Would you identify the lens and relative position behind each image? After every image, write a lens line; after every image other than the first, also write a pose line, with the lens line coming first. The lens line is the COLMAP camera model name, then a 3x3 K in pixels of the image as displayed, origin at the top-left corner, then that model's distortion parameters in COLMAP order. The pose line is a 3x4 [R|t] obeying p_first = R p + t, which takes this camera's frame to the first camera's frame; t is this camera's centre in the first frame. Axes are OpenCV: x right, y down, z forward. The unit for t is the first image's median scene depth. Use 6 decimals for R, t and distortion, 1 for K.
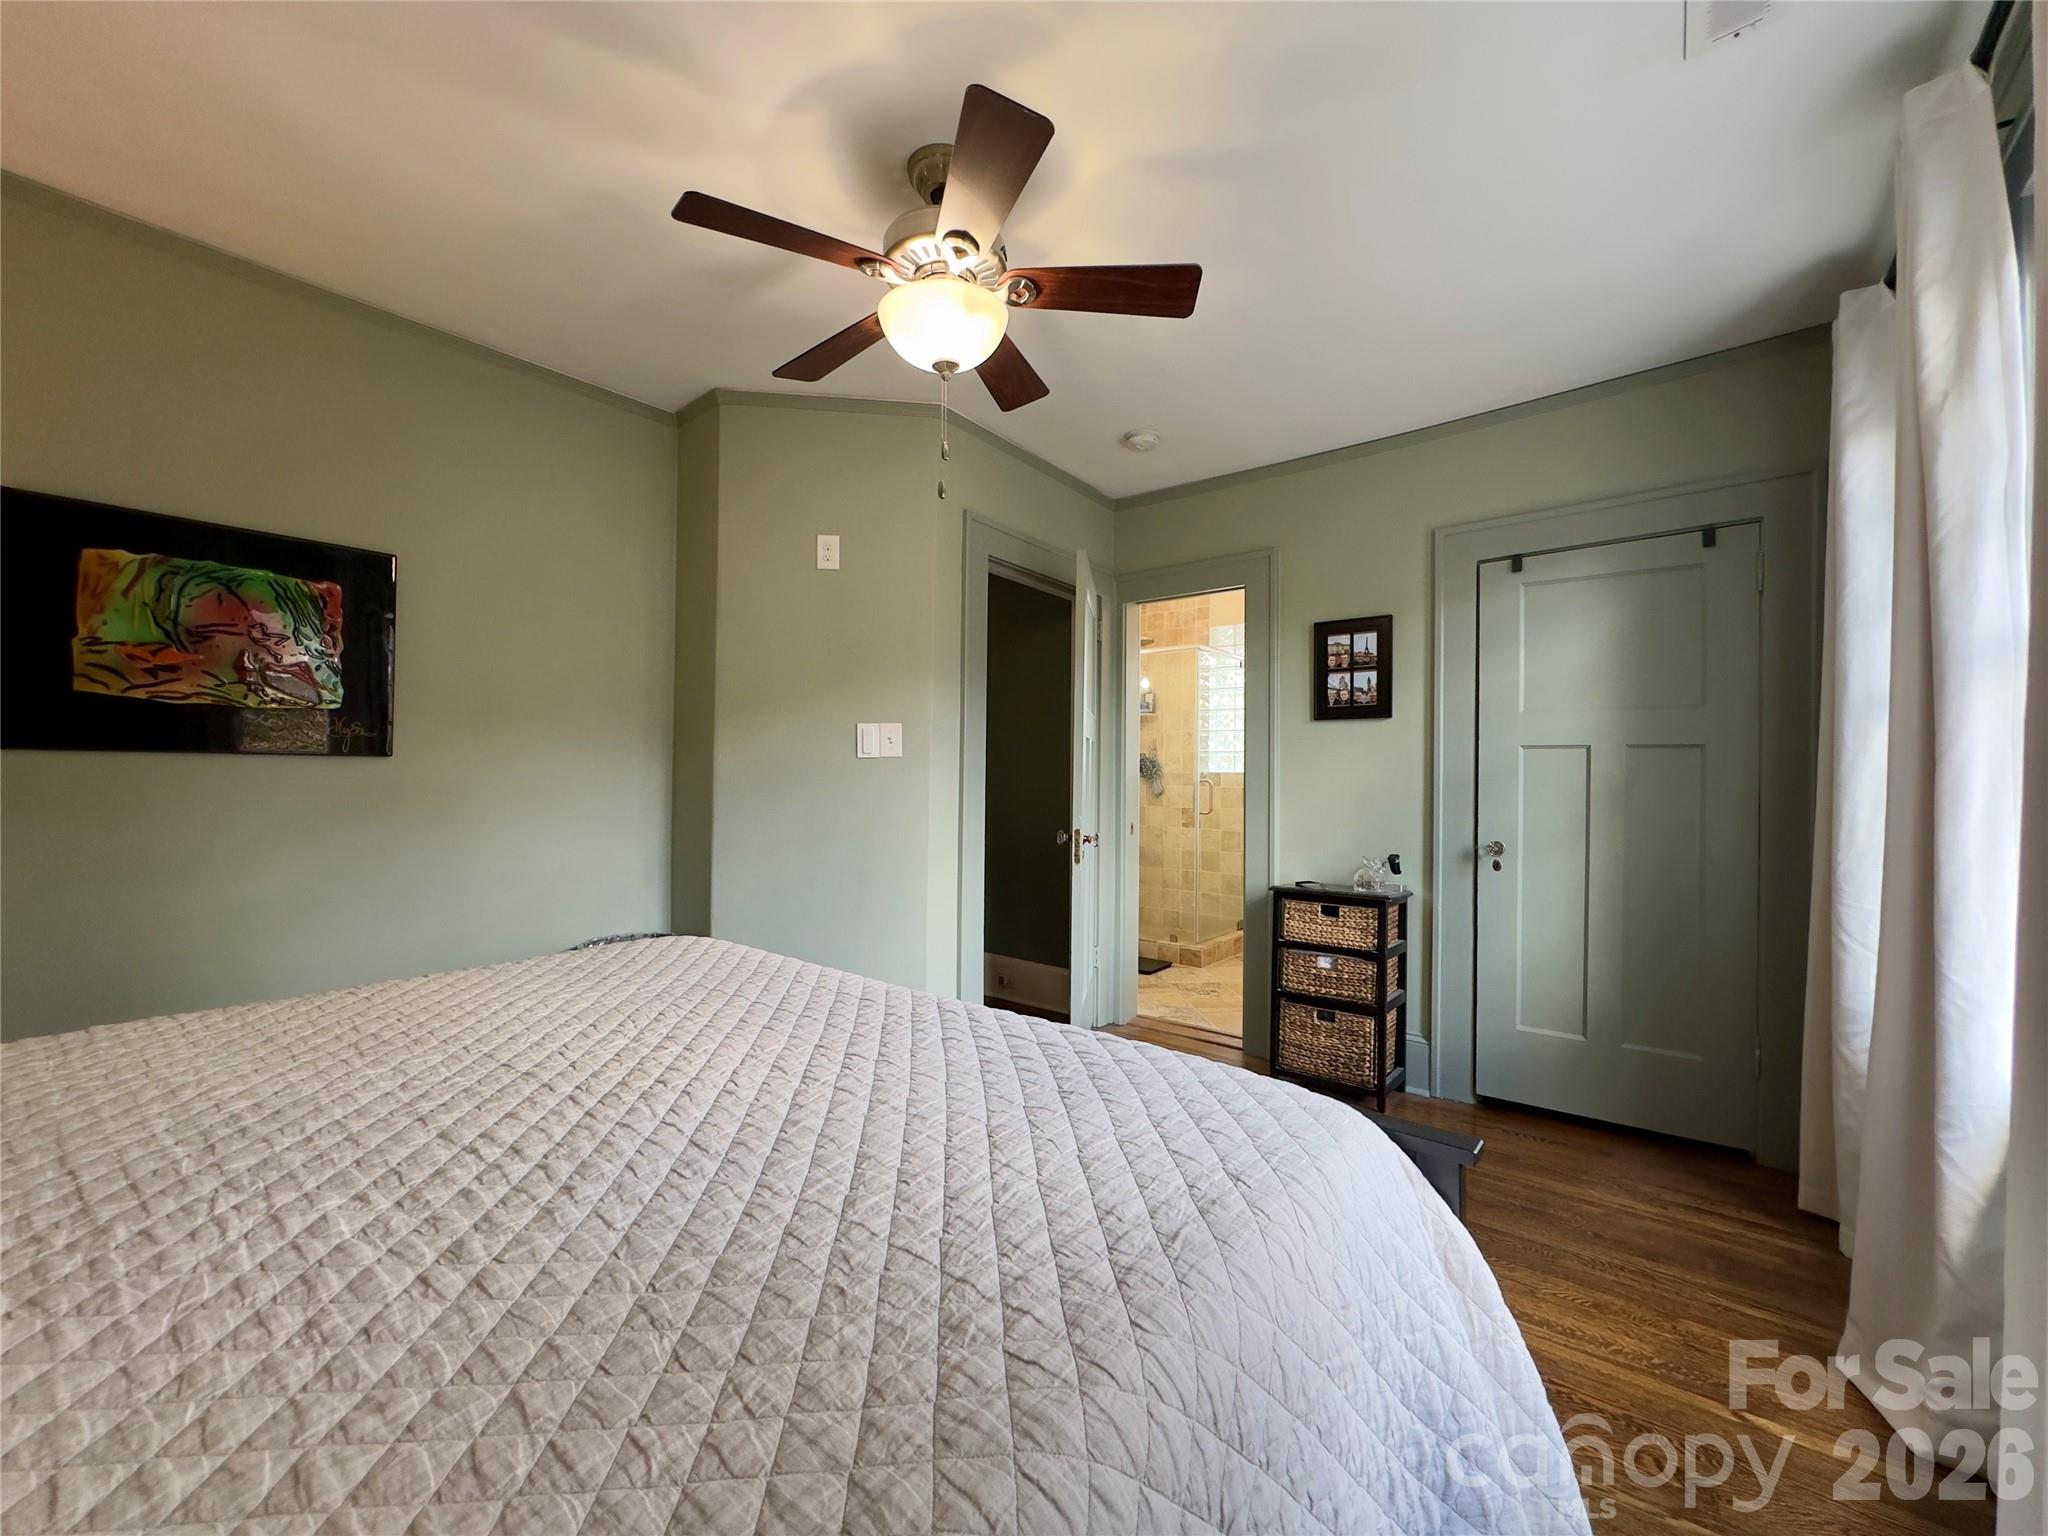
lens RADIAL K [[818.6, 0, 1019.8], [0, 818.6, 787.1], [0, 0, 1]] dist [0.001725, 0.000181]
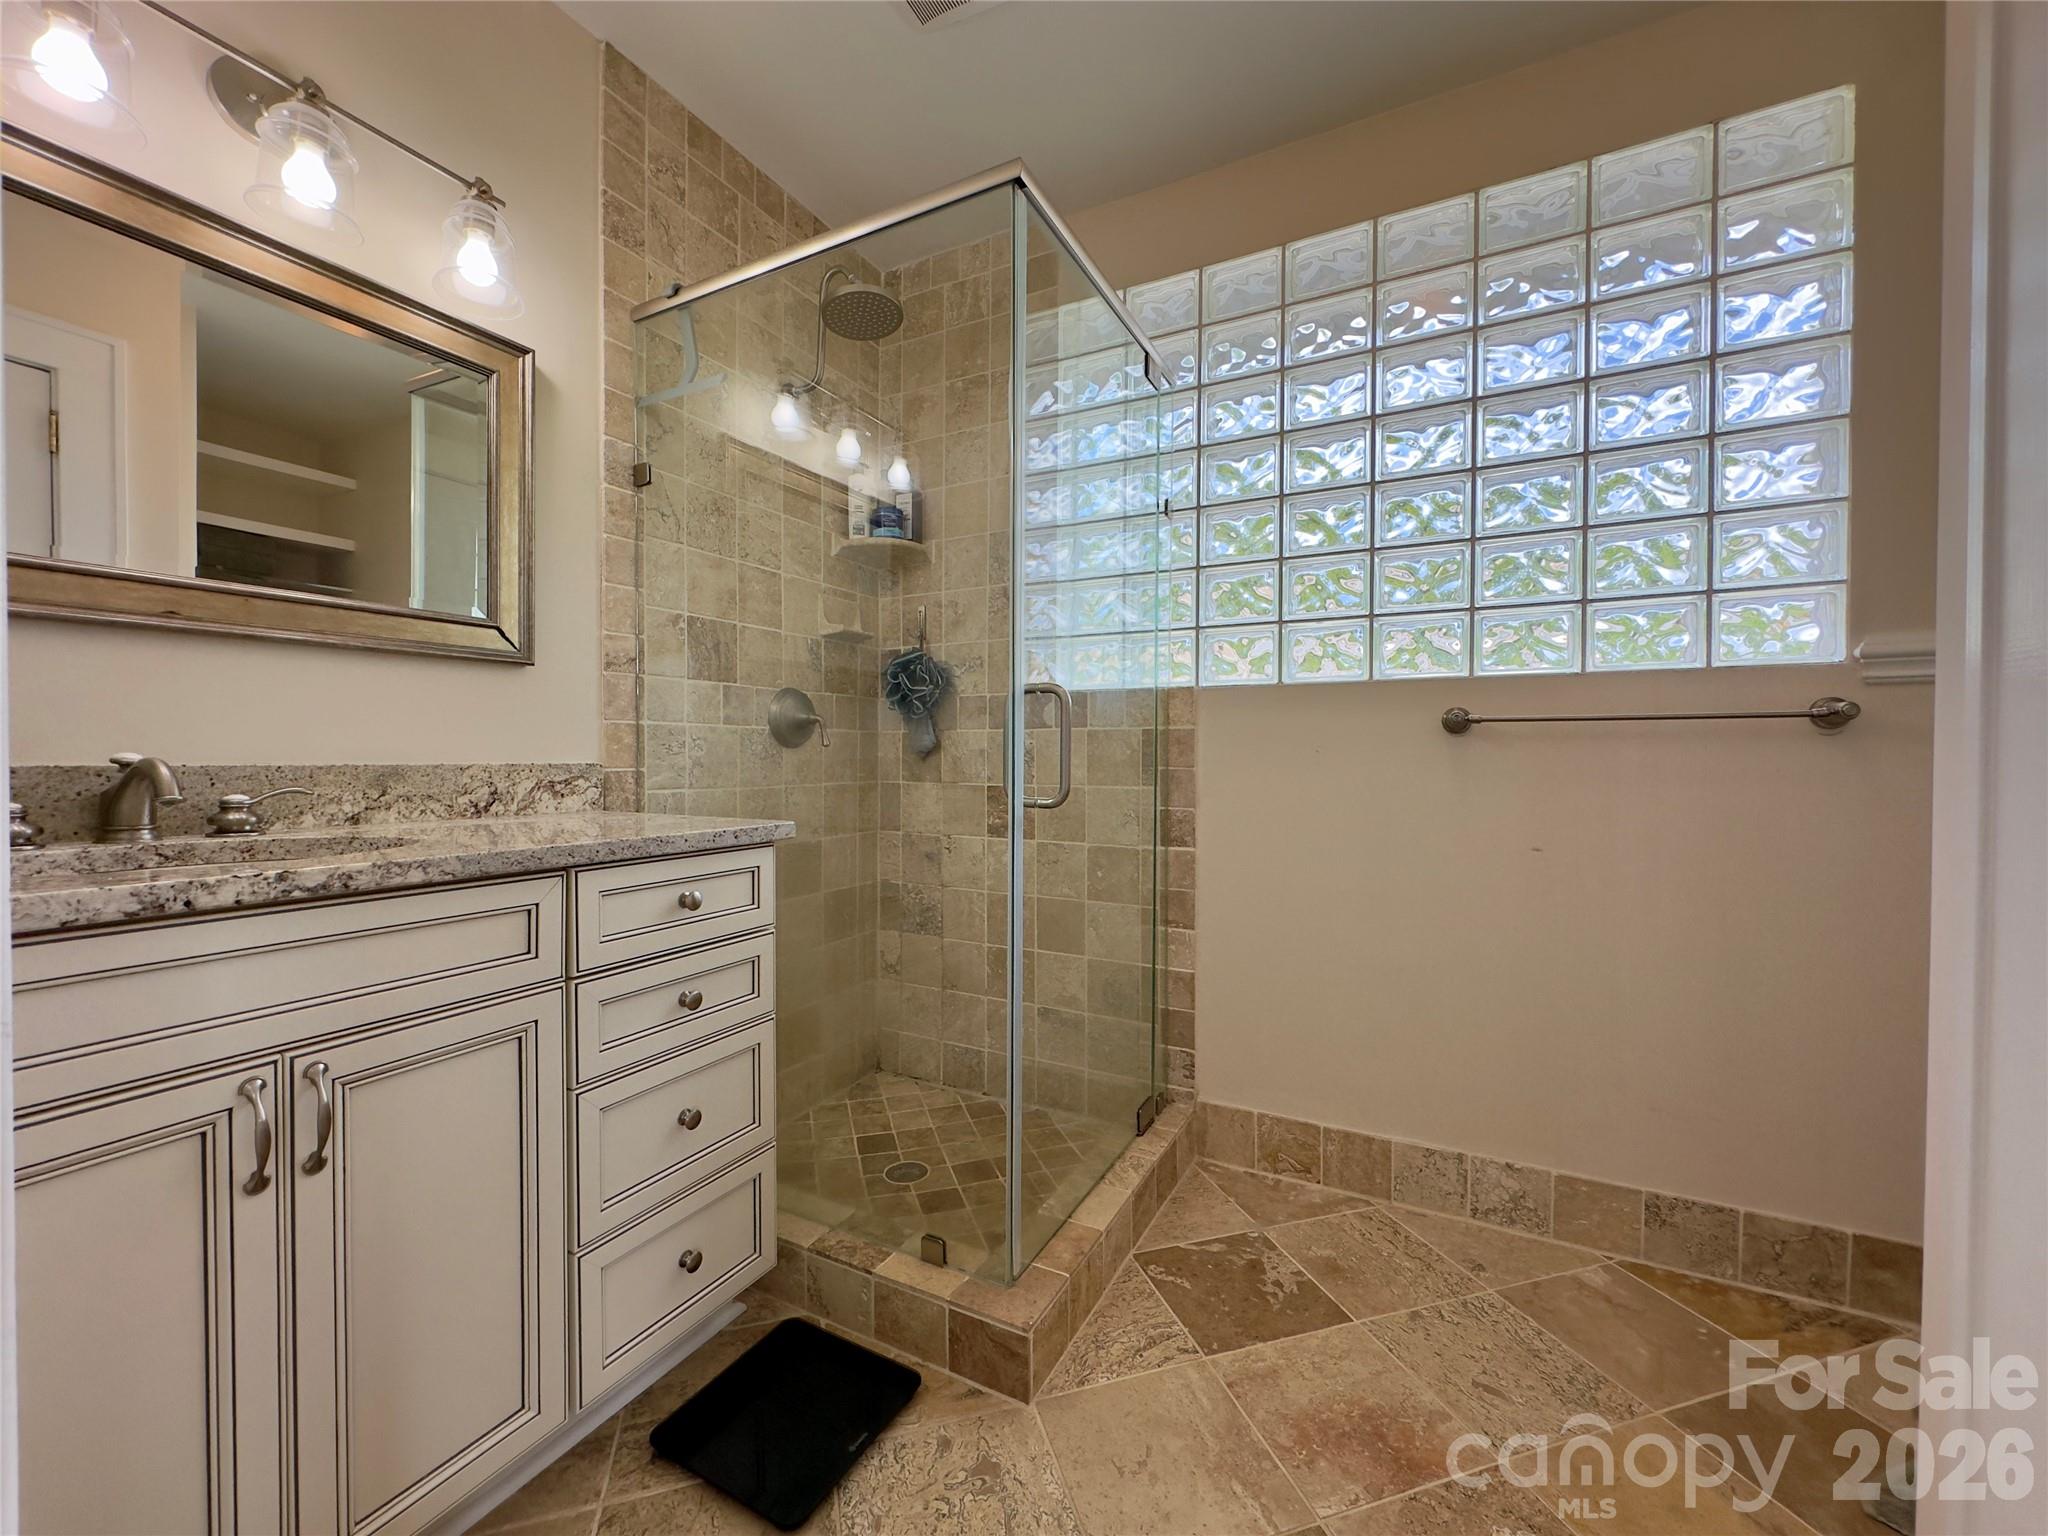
lens RADIAL K [[818.6, 0, 1025.8], [0, 818.6, 765.3], [0, 0, 1]] dist [0.001725, 0.000181]
pose [[0.983905, -0.003865, 0.178648, 0.148687], [0.000831, 0.999854, 0.017055, 0.010089], [-0.178688, -0.016632, 0.983765, 0.626939]]
